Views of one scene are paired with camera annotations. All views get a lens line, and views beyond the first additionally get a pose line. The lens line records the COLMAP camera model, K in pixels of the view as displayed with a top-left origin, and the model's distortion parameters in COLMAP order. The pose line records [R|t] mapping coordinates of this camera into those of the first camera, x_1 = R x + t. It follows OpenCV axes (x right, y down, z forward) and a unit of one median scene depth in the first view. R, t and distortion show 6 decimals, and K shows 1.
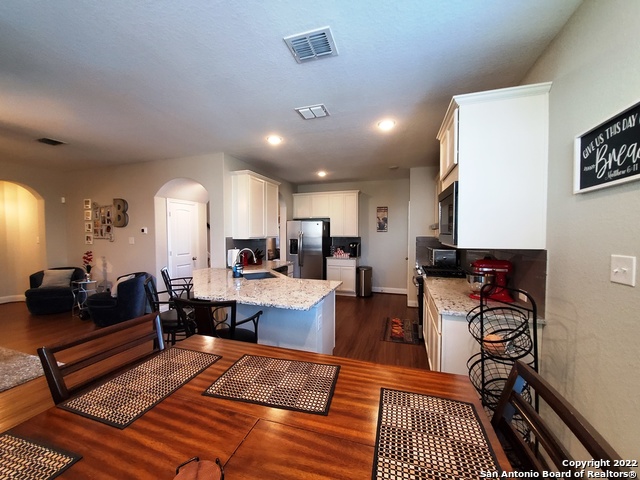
lens RADIAL K [[255.4, 0, 319.3], [0, 255.4, 240.1], [0, 0, 1]] dist [-0.001120, -0.001390]
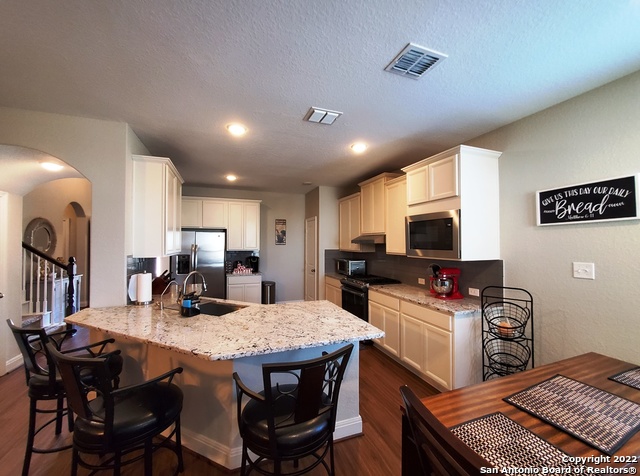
lens RADIAL K [[255.4, 0, 319.7], [0, 255.4, 238.8], [0, 0, 1]] dist [-0.001120, -0.001390]
pose [[0.780207, 0.012566, 0.625396, -0.527049], [0.016840, 0.999014, -0.041081, -0.025059], [-0.625295, 0.042583, 0.779226, 0.280517]]
